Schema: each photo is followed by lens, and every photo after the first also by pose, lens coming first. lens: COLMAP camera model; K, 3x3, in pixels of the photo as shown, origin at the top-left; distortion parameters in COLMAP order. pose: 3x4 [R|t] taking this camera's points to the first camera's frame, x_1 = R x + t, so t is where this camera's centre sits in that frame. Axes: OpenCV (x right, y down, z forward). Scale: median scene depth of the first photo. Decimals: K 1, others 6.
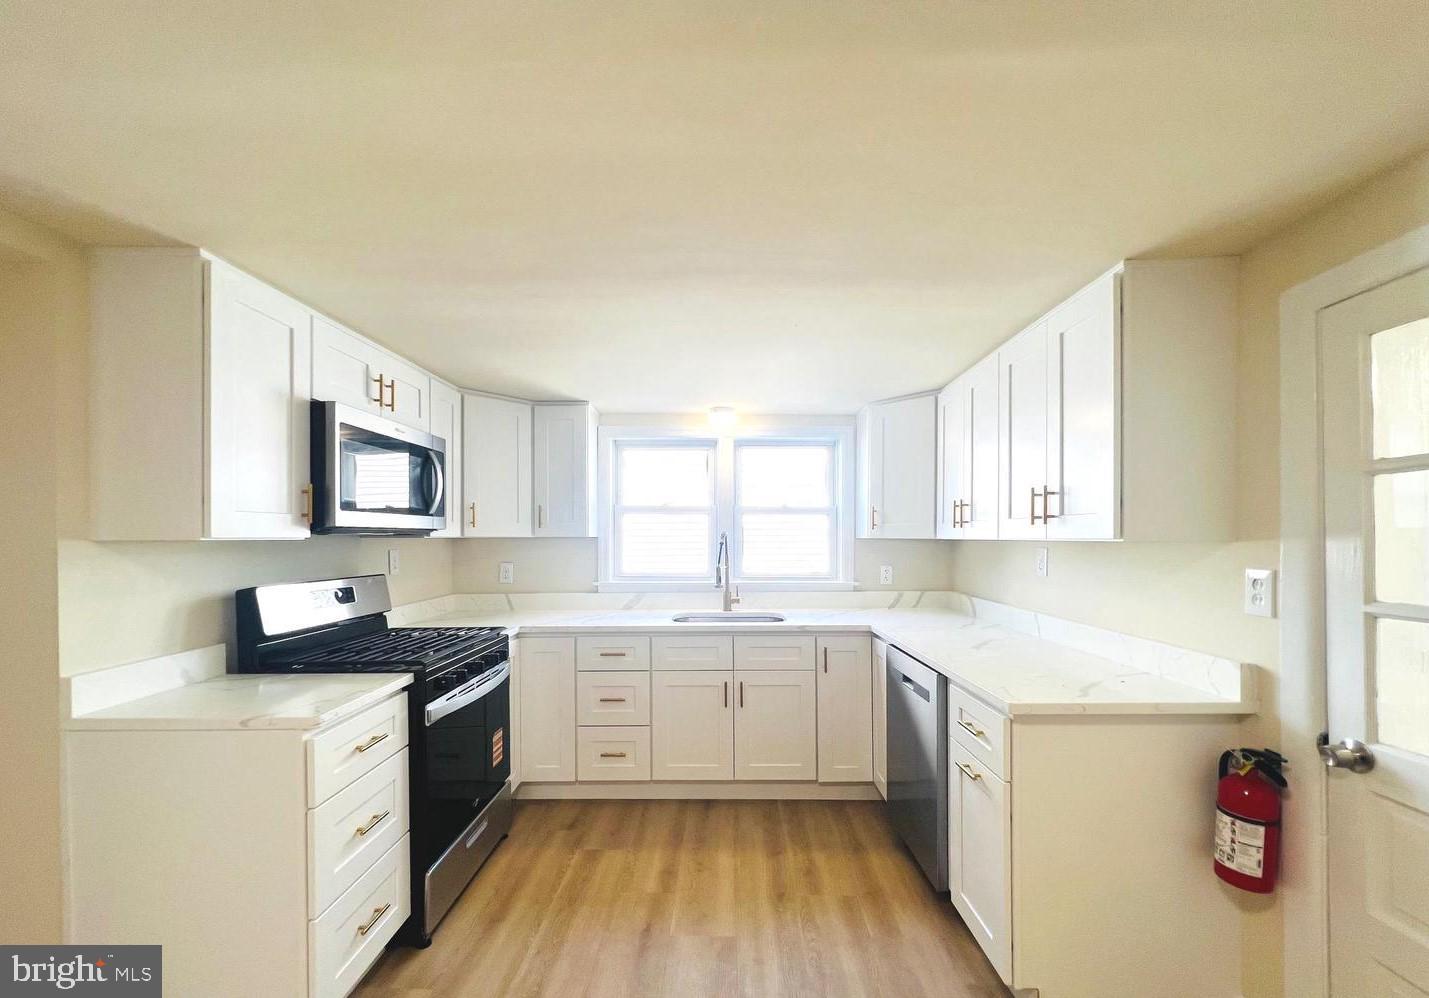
lens RADIAL K [[589.5, 0, 723.7], [0, 589.5, 537.1], [0, 0, 1]] dist [-0.000015, 0.000020]
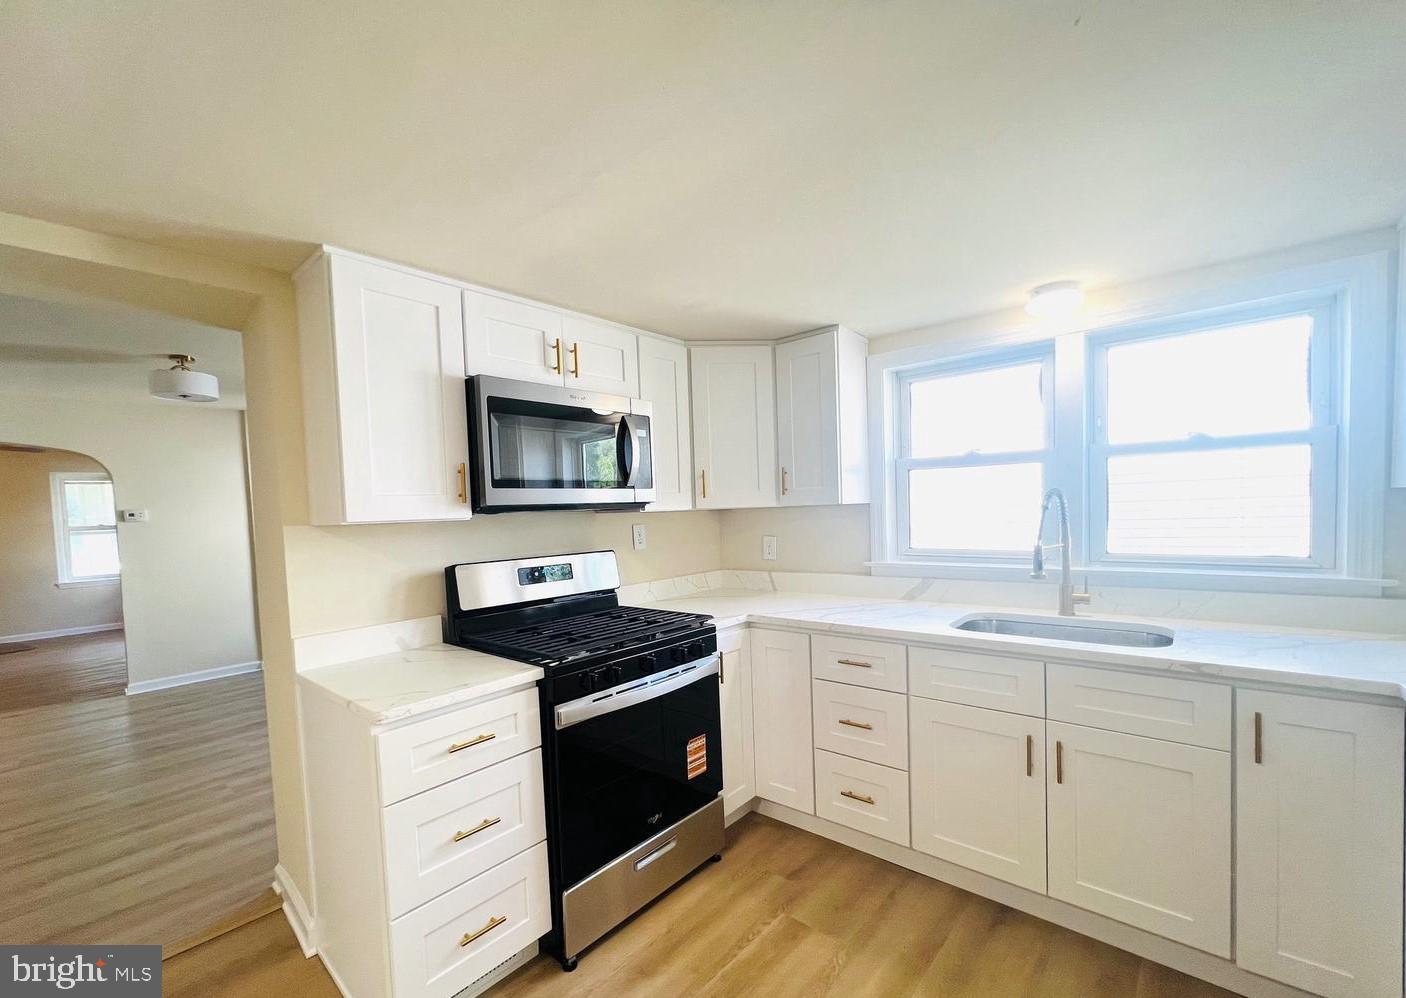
lens RADIAL K [[592.9, 0, 682.7], [0, 592.9, 537.3], [0, 0, 1]] dist [-0.000476, -0.000190]
pose [[0.743442, 0.006119, -0.668773, 0.149754], [0.034380, 0.998286, 0.047353, -0.000835], [0.667916, -0.058197, 0.741958, 0.323259]]
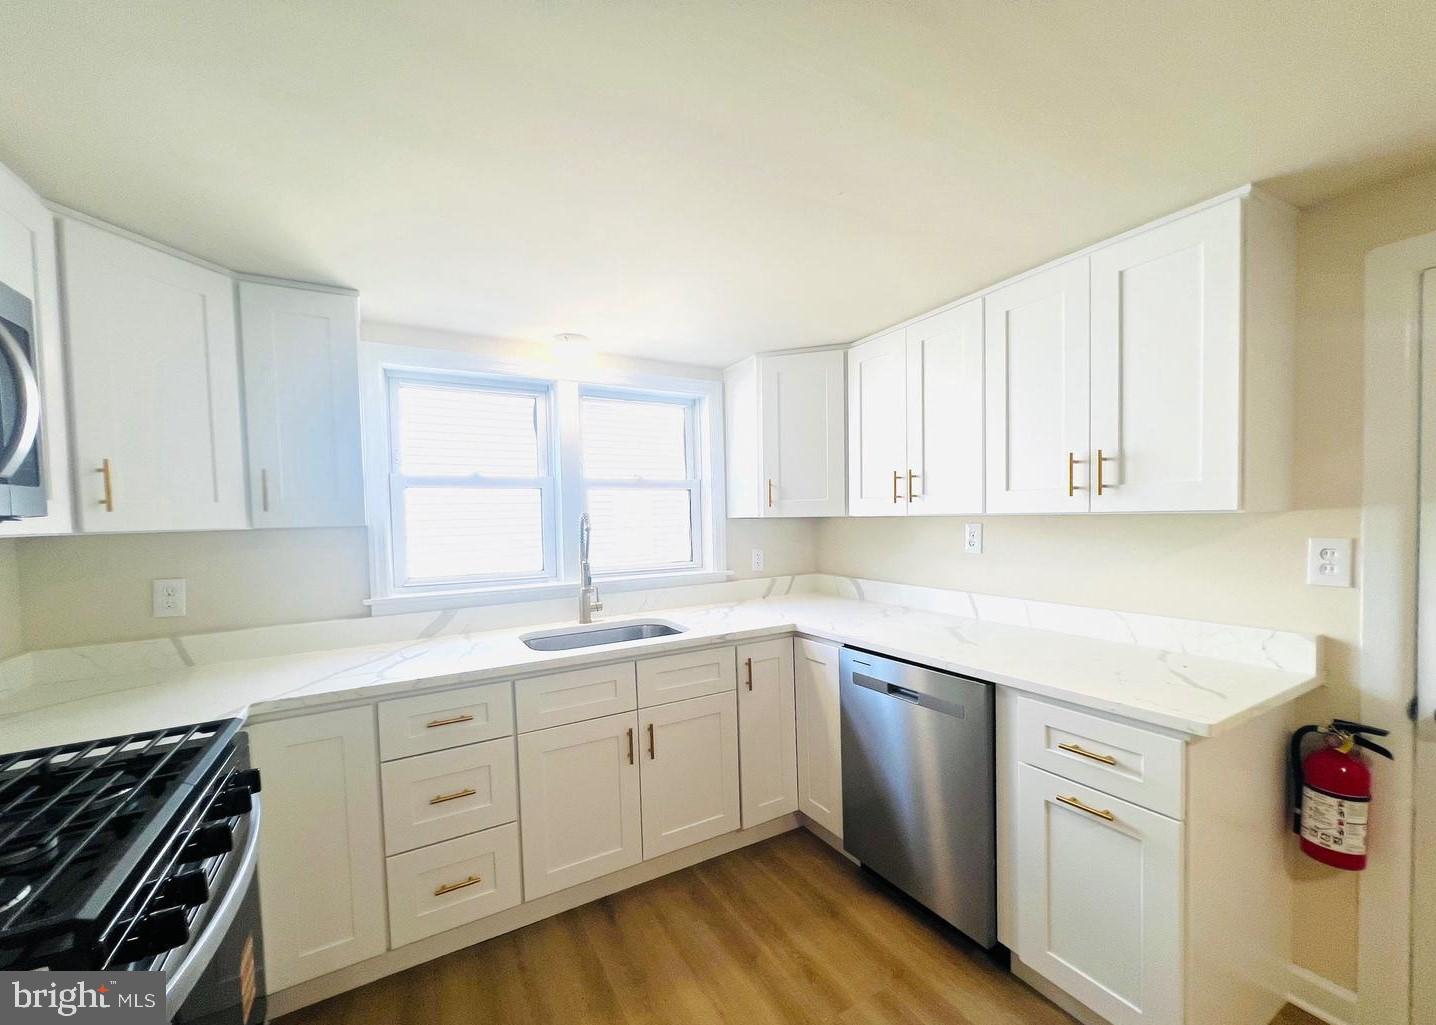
lens RADIAL K [[580.2, 0, 729.6], [0, 580.2, 536.4], [0, 0, 1]] dist [-0.001158, -0.000036]
pose [[0.864970, -0.037445, 0.500424, -0.234459], [0.021774, 0.999074, 0.037120, -0.003383], [-0.501351, -0.021211, 0.864984, 0.362236]]
